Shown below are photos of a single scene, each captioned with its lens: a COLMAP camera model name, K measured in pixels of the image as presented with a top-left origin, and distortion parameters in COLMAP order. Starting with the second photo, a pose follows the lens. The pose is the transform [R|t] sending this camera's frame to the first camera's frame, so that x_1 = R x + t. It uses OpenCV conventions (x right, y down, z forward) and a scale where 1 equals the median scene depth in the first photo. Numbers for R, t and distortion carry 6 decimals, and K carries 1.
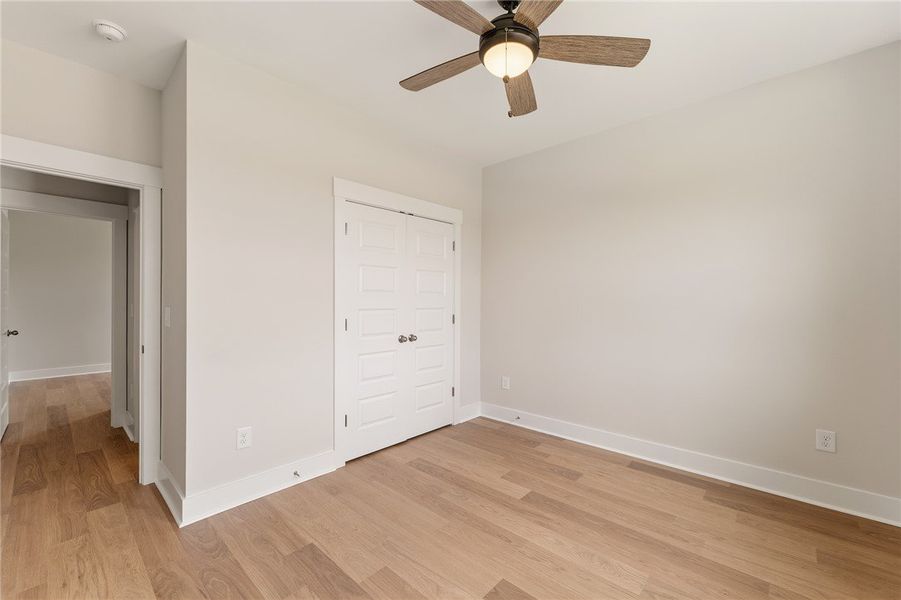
lens RADIAL K [[361.6, 0, 451.5], [0, 361.6, 305.5], [0, 0, 1]] dist [-0.001621, 0.000259]
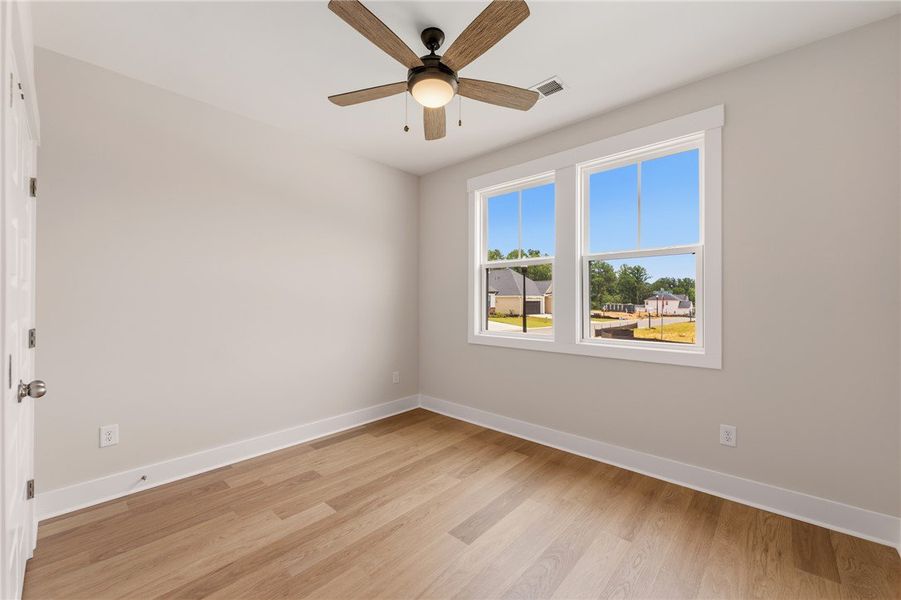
lens RADIAL K [[361.6, 0, 446.8], [0, 361.6, 296.7], [0, 0, 1]] dist [-0.001621, 0.000259]
pose [[0.024876, 0.007658, 0.999661, -0.679019], [0.021469, 0.999736, -0.008193, -0.002943], [-0.999460, 0.021665, 0.024705, 0.624946]]
